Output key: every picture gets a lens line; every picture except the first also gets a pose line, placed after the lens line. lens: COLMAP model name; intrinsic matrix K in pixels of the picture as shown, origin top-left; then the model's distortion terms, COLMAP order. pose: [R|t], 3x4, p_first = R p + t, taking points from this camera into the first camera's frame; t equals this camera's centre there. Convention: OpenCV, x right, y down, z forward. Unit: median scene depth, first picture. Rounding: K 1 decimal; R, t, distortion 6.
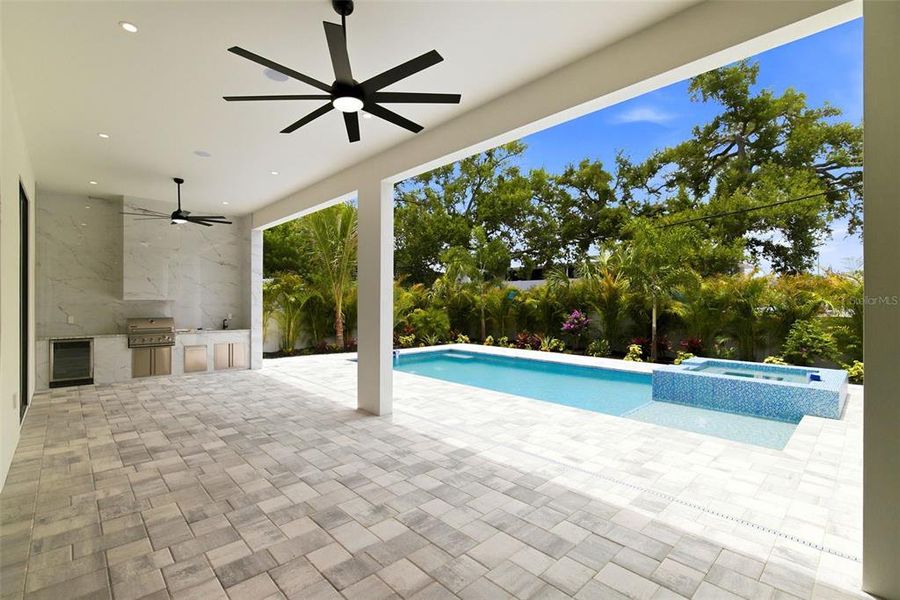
lens RADIAL K [[400.4, 0, 450.0], [0, 400.4, 300.0], [0, 0, 1]] dist [-0.001526, -0.000507]
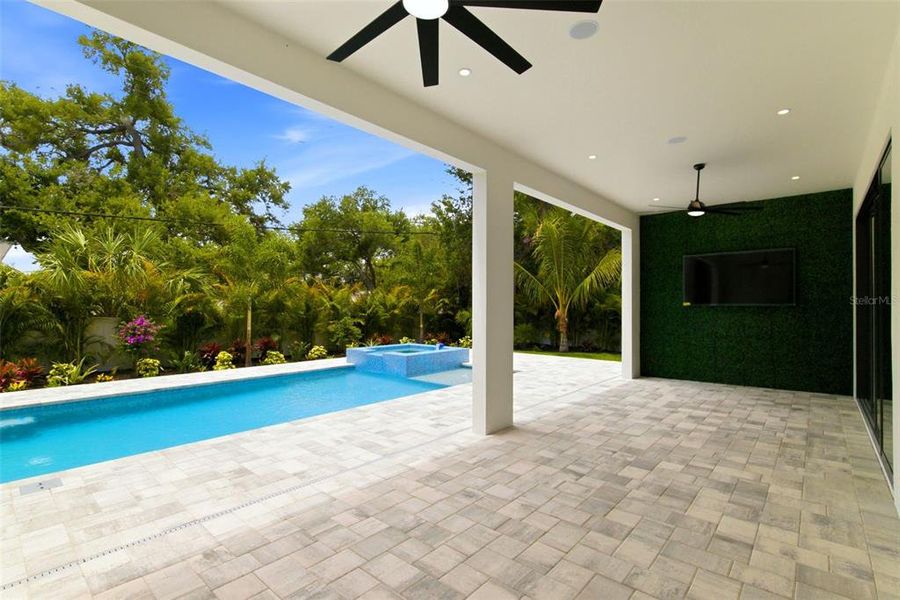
lens RADIAL K [[418.1, 0, 450.0], [0, 418.1, 300.0], [0, 0, 1]] dist [0.000951, 0.000315]
pose [[-0.082123, 0.012998, 0.996537, -1.477108], [-0.011920, 0.999831, -0.014023, 0.004439], [-0.996551, -0.013030, -0.081954, 1.557793]]
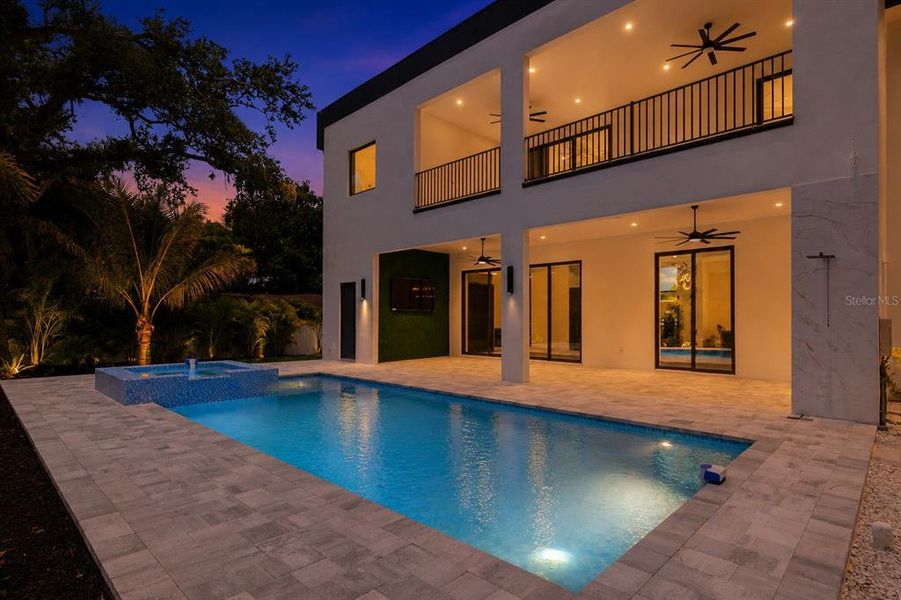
lens RADIAL K [[470.2, 0, 451.0], [0, 470.2, 314.7], [0, 0, 1]] dist [0.001125, -0.000467]
pose [[-0.999385, -0.002584, -0.034982, 0.139695], [-0.001995, 0.999856, -0.016852, 0.079070], [0.035020, -0.016772, -0.999246, 3.662373]]
